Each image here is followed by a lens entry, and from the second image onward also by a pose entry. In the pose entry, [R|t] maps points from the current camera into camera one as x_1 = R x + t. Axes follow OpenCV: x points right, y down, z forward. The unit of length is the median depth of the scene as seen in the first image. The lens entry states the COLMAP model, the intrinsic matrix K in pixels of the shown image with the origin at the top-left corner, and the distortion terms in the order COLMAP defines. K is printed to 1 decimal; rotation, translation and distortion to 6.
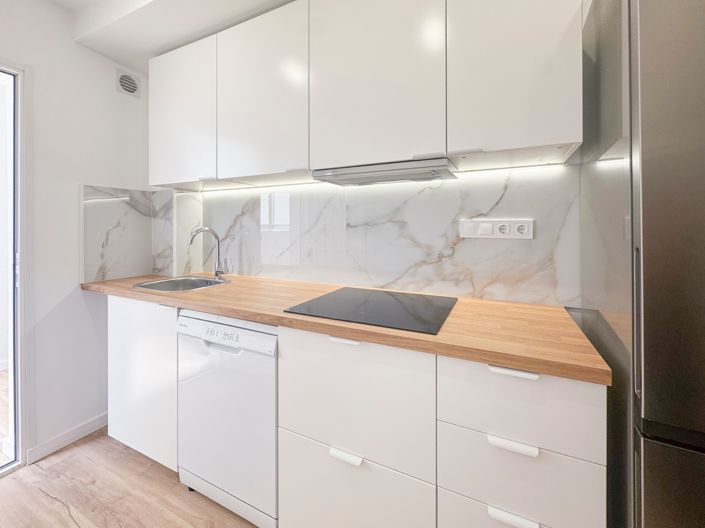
lens RADIAL K [[301.4, 0, 352.3], [0, 301.4, 241.1], [0, 0, 1]] dist [-0.000789, -0.000072]
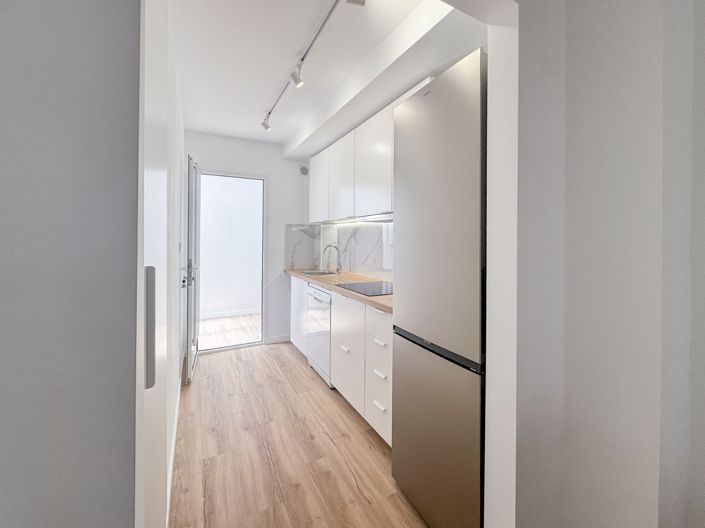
lens RADIAL K [[289.7, 0, 348.7], [0, 289.7, 265.4], [0, 0, 1]] dist [-0.000671, 0.000010]
pose [[0.807752, 0.057791, -0.586682, 0.658569], [-0.033992, 0.998093, 0.051516, -0.011666], [0.588541, -0.021670, 0.808177, -0.386806]]
